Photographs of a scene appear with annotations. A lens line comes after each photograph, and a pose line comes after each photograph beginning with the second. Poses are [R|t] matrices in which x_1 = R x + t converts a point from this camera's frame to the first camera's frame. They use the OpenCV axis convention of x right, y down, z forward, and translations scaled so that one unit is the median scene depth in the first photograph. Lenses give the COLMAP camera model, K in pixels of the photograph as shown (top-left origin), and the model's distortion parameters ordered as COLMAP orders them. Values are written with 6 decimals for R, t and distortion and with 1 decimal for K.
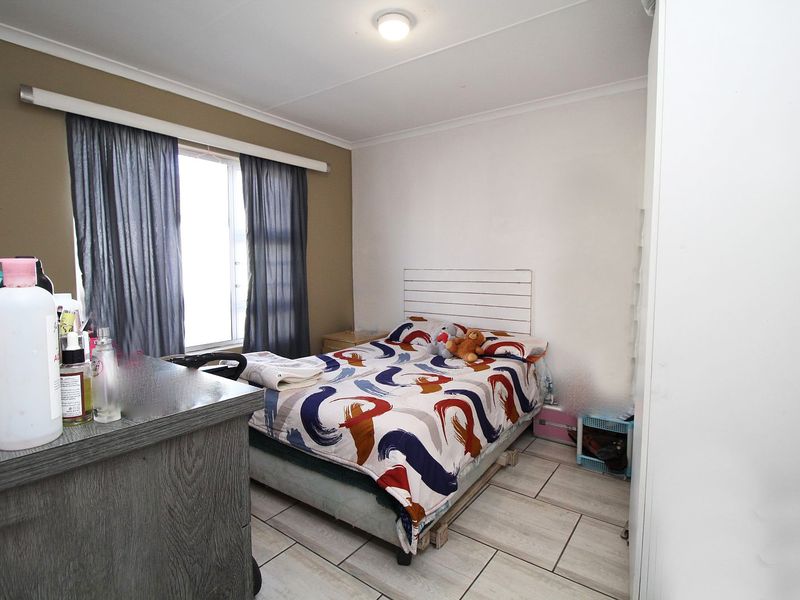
lens RADIAL K [[420.0, 0, 401.8], [0, 420.0, 288.4], [0, 0, 1]] dist [-0.005699, -0.010246]
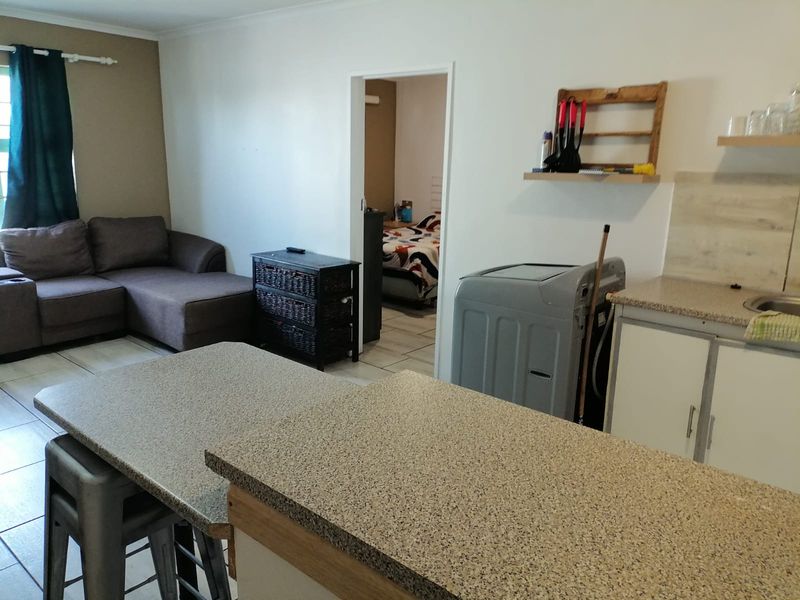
lens RADIAL K [[602.3, 0, 402.9], [0, 602.3, 298.3], [0, 0, 1]] dist [0.046725, -0.023423]
pose [[0.996472, 0.042743, -0.072229, 0.098069], [-0.029513, 0.984090, 0.175205, 0.003917], [0.078568, -0.172455, 0.981879, -1.447261]]
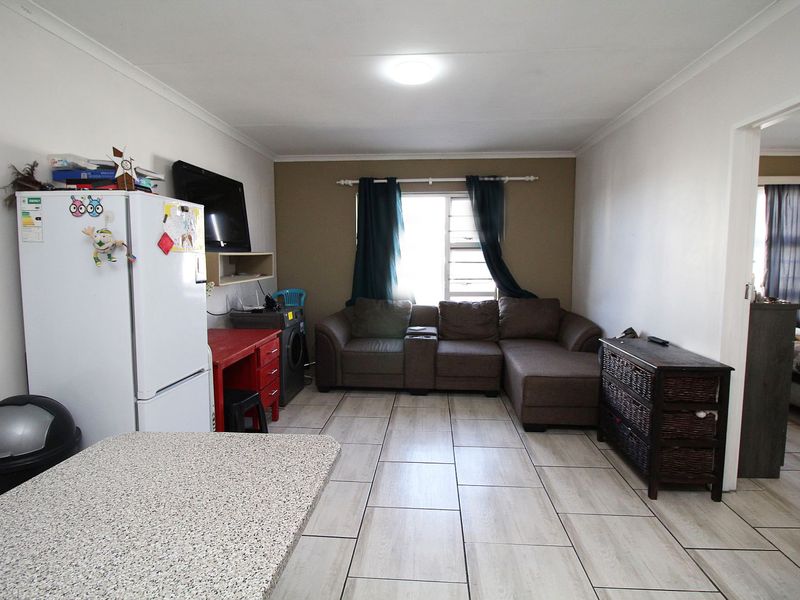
lens RADIAL K [[420.0, 0, 399.7], [0, 420.0, 294.2], [0, 0, 1]] dist [-0.005699, -0.010246]
pose [[0.531332, 0.072085, -0.844091, 0.190874], [-0.047661, 0.997339, 0.055171, 0.034314], [0.845822, 0.010917, 0.533354, -0.891620]]
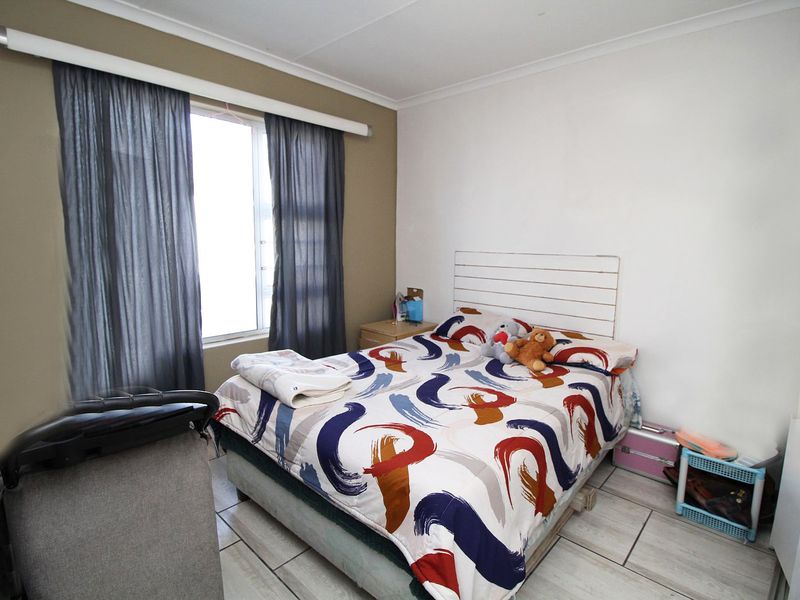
lens RADIAL K [[420.0, 0, 398.7], [0, 420.0, 287.3], [0, 0, 1]] dist [-0.005699, -0.010246]
pose [[0.992354, 0.027672, -0.120278, -0.005164], [-0.020836, 0.998115, 0.057727, -0.026577], [0.121649, -0.054780, 0.991060, 0.194175]]
